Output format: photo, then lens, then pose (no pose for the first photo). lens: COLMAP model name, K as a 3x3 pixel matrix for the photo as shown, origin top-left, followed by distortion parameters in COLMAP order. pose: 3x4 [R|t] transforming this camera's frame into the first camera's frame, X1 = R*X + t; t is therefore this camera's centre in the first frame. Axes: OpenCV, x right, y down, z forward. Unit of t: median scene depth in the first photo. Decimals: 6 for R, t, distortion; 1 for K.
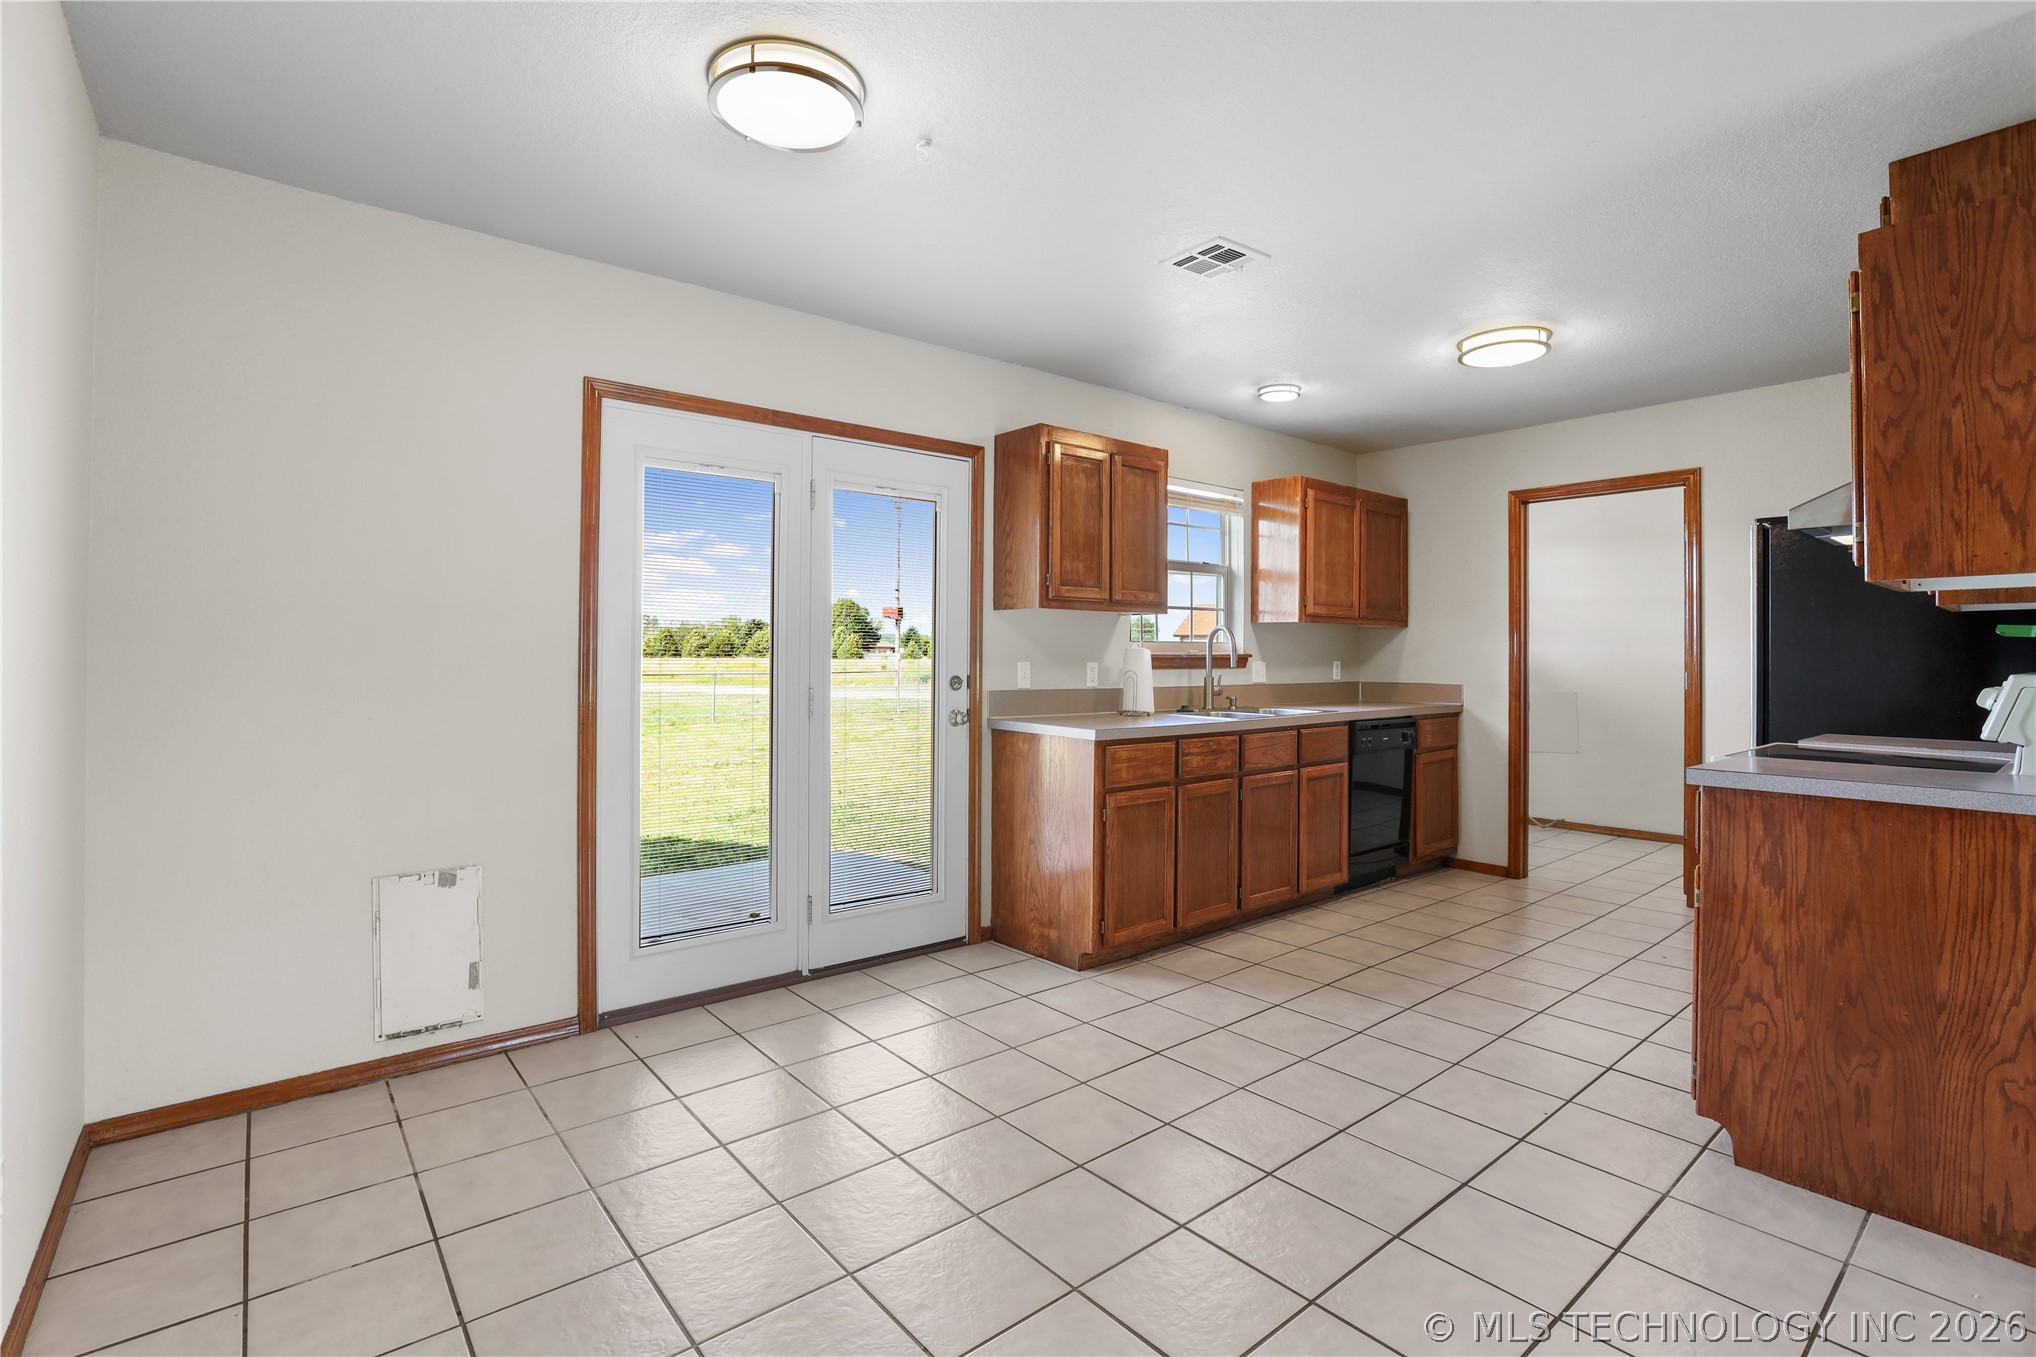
lens RADIAL K [[935.5, 0, 1014.1], [0, 935.5, 665.8], [0, 0, 1]] dist [-0.046663, 0.013995]
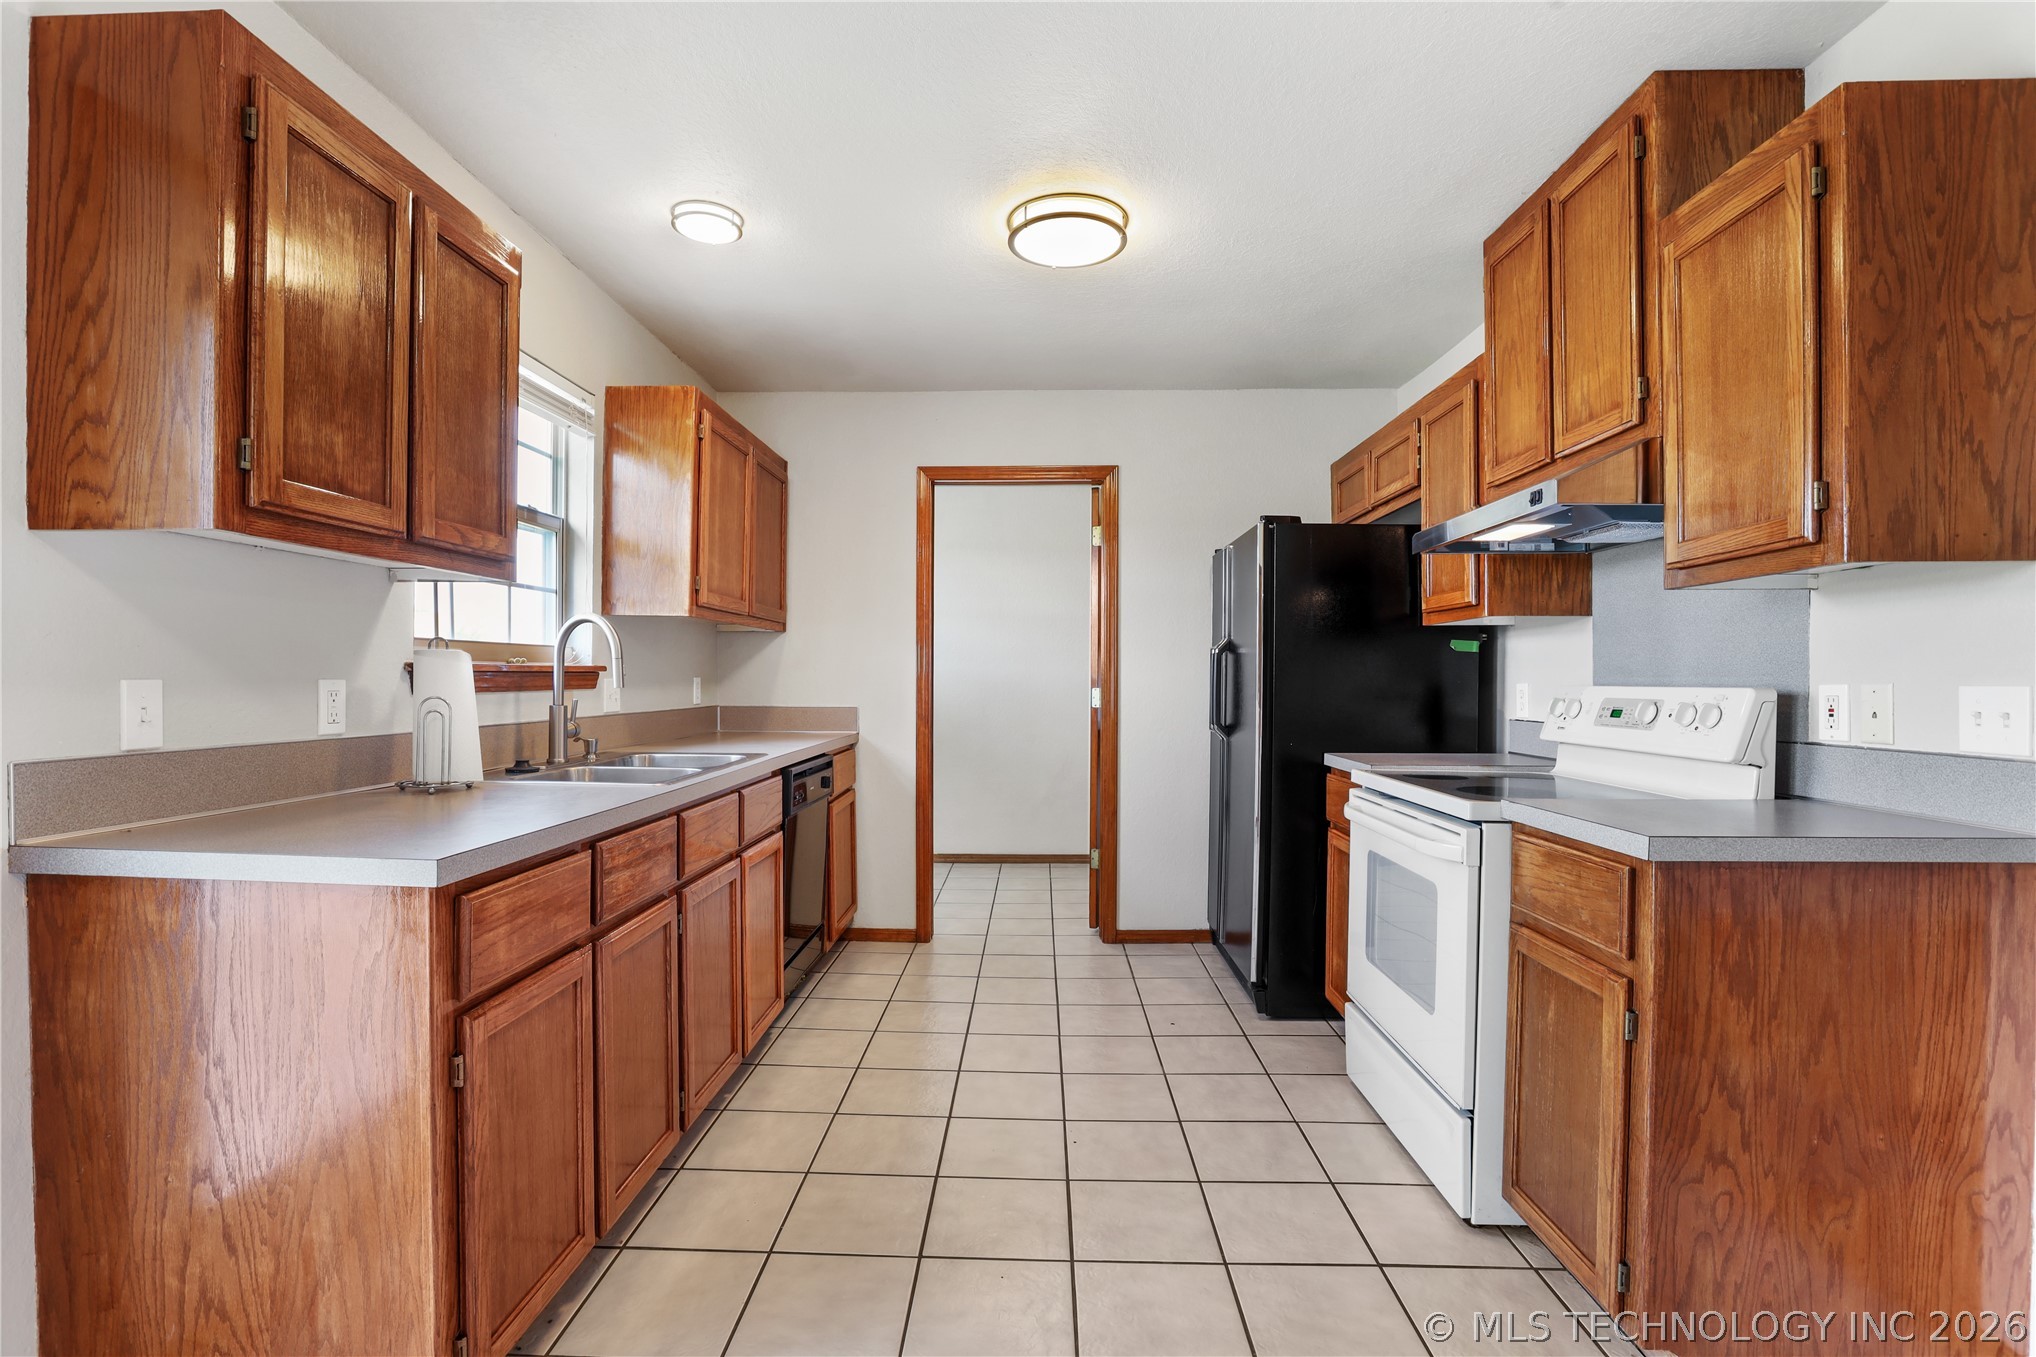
lens RADIAL K [[937.7, 0, 1012.3], [0, 937.7, 688.8], [0, 0, 1]] dist [-0.044641, 0.013125]
pose [[0.667777, -0.011174, 0.744277, -0.053234], [0.007321, 0.999938, 0.008443, -0.001896], [-0.744325, -0.000189, 0.667818, 0.938450]]
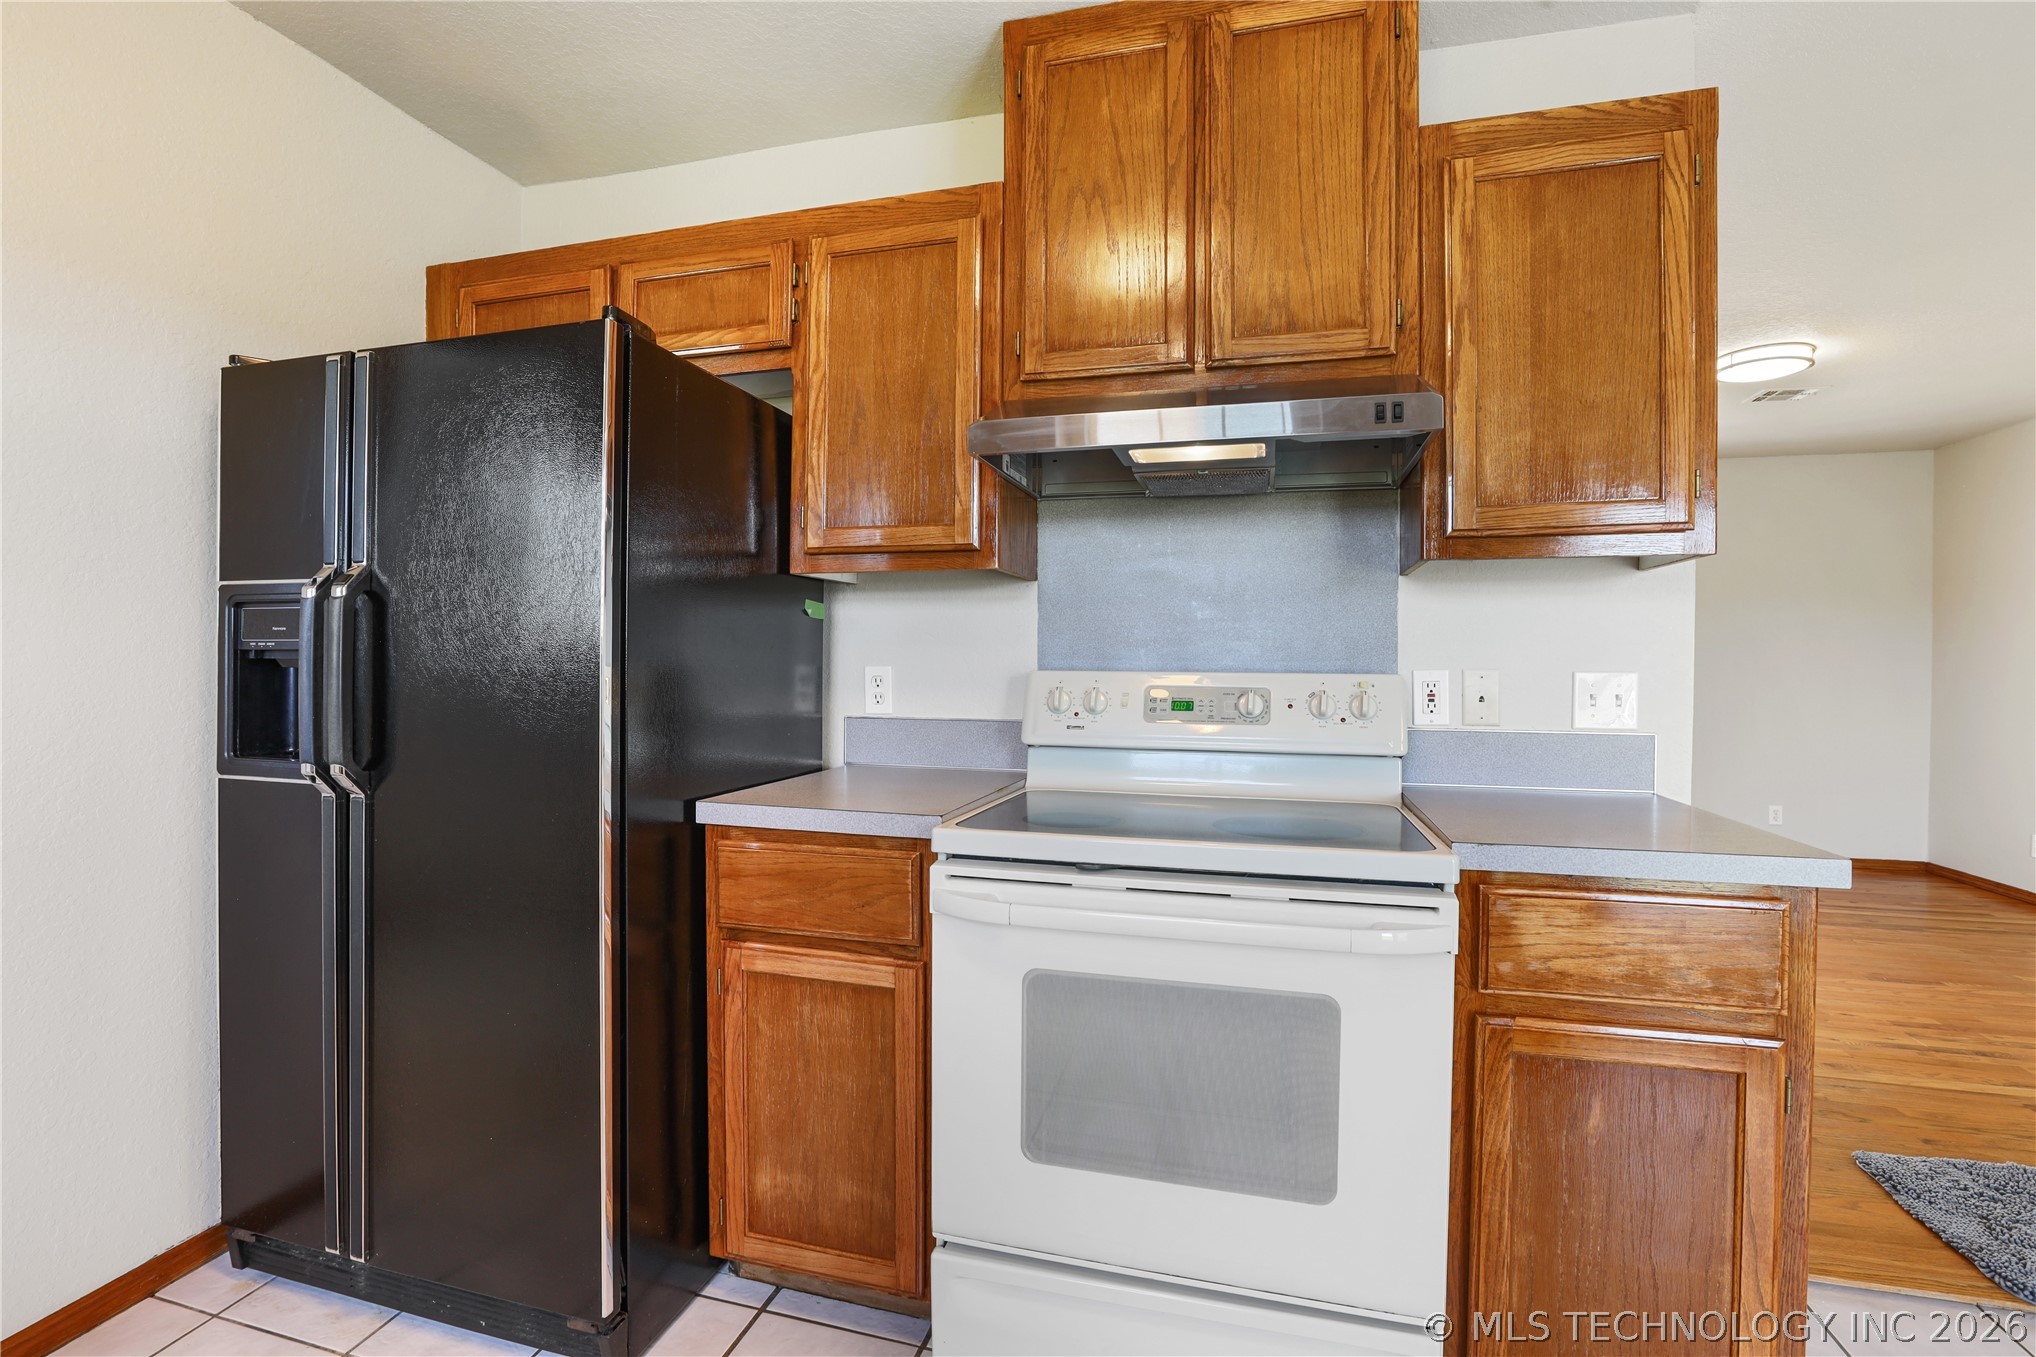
lens RADIAL K [[935.5, 0, 1014.1], [0, 935.5, 665.8], [0, 0, 1]] dist [-0.046663, 0.013995]
pose [[-0.563031, -0.012199, 0.826346, 0.640993], [-0.004614, 0.999922, 0.011618, -0.005852], [-0.826423, 0.002728, -0.563043, 1.832876]]
